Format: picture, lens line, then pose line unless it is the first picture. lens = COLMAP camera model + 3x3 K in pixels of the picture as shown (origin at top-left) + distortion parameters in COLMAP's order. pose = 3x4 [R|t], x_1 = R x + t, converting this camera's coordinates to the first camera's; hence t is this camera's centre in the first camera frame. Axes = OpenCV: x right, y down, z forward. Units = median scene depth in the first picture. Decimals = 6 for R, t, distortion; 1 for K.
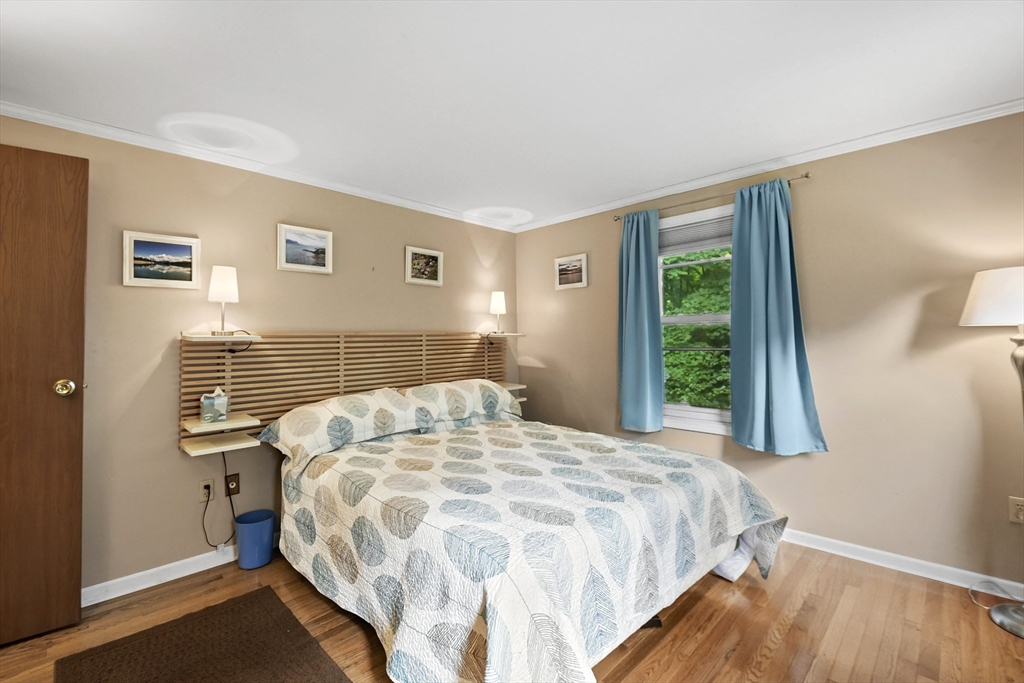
lens RADIAL K [[448.9, 0, 512.0], [0, 448.9, 341.5], [0, 0, 1]] dist [0.001338, -0.000399]
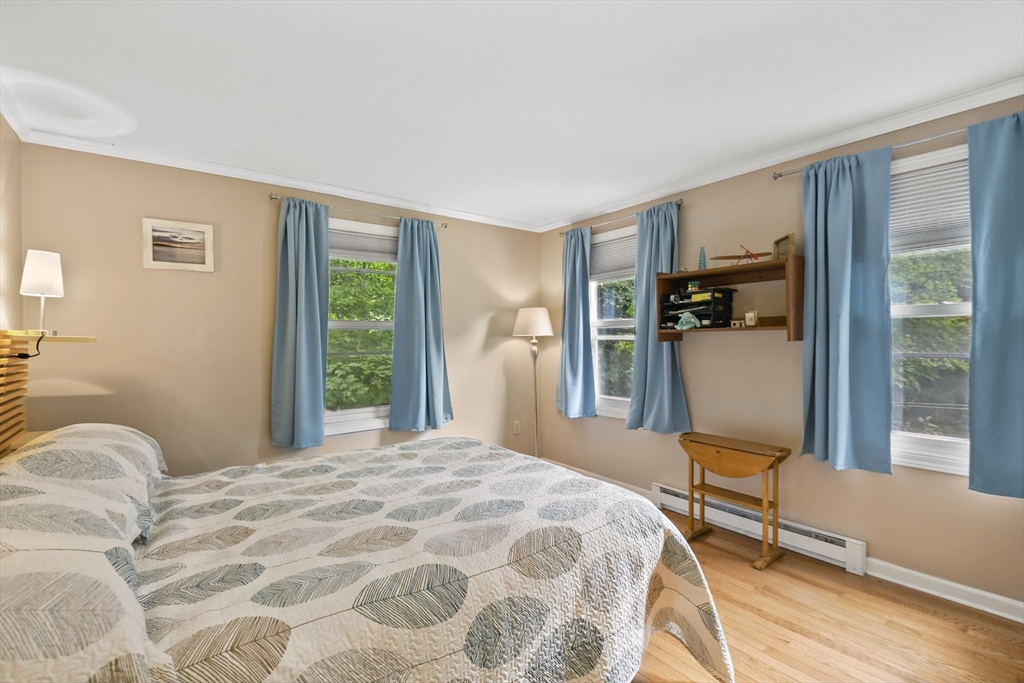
lens RADIAL K [[448.9, 0, 512.0], [0, 448.9, 341.5], [0, 0, 1]] dist [0.001338, -0.000399]
pose [[0.123487, 0.000460, 0.992346, -0.614006], [0.015605, 0.999875, -0.002405, -0.001084], [-0.992224, 0.015783, 0.123464, 0.542121]]
